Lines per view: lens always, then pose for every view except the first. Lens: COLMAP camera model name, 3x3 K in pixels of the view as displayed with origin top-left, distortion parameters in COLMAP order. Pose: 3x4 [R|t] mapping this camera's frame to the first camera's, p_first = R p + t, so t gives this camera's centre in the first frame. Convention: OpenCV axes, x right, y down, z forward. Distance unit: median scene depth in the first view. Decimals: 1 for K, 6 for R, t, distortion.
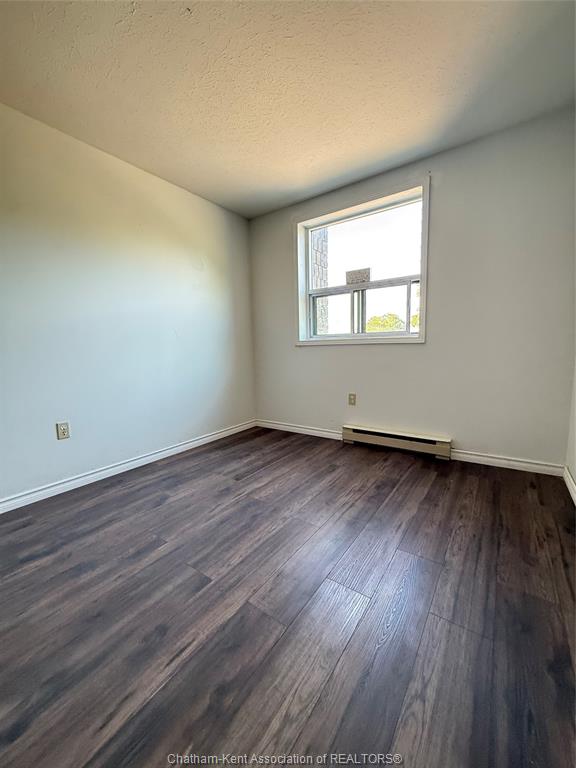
lens RADIAL K [[305.3, 0, 286.9], [0, 305.3, 383.8], [0, 0, 1]] dist [-0.001106, -0.000070]
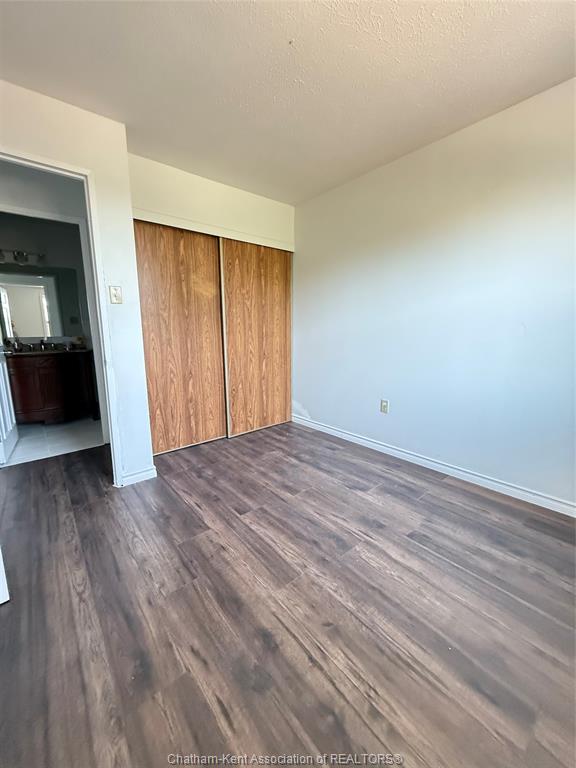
lens RADIAL K [[305.3, 0, 286.6], [0, 305.3, 381.2], [0, 0, 1]] dist [-0.001106, -0.000070]
pose [[-0.255387, 0.185547, -0.948867, 0.625524], [-0.105777, 0.970159, 0.218181, -0.202525], [0.961035, 0.156089, -0.228140, 0.949986]]
